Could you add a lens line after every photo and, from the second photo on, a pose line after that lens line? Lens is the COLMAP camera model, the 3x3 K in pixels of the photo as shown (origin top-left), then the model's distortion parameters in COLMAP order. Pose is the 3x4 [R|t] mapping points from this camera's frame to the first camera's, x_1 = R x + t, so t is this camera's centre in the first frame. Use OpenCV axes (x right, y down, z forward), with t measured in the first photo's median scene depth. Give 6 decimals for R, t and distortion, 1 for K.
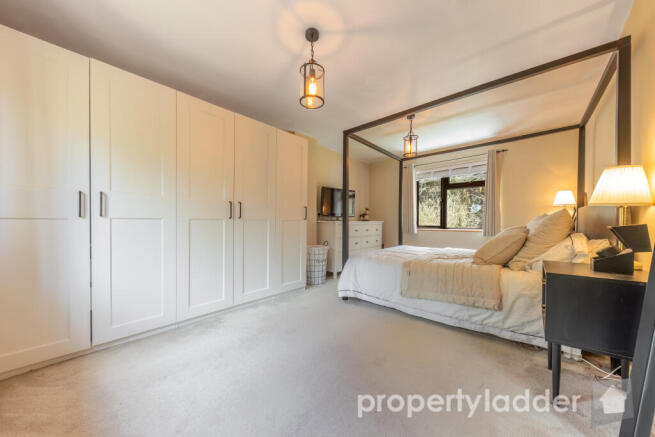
lens RADIAL K [[226.8, 0, 333.5], [0, 226.8, 224.3], [0, 0, 1]] dist [0.006487, -0.002302]
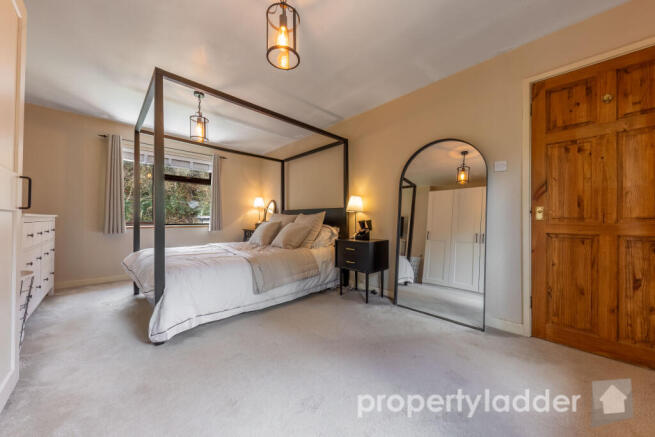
lens RADIAL K [[226.8, 0, 330.2], [0, 226.8, 218.6], [0, 0, 1]] dist [0.006487, -0.002302]
pose [[0.086883, 0.008583, 0.996182, -0.692593], [0.000646, 0.999962, -0.008672, 0.003579], [-0.996218, 0.001397, 0.086874, 0.652561]]
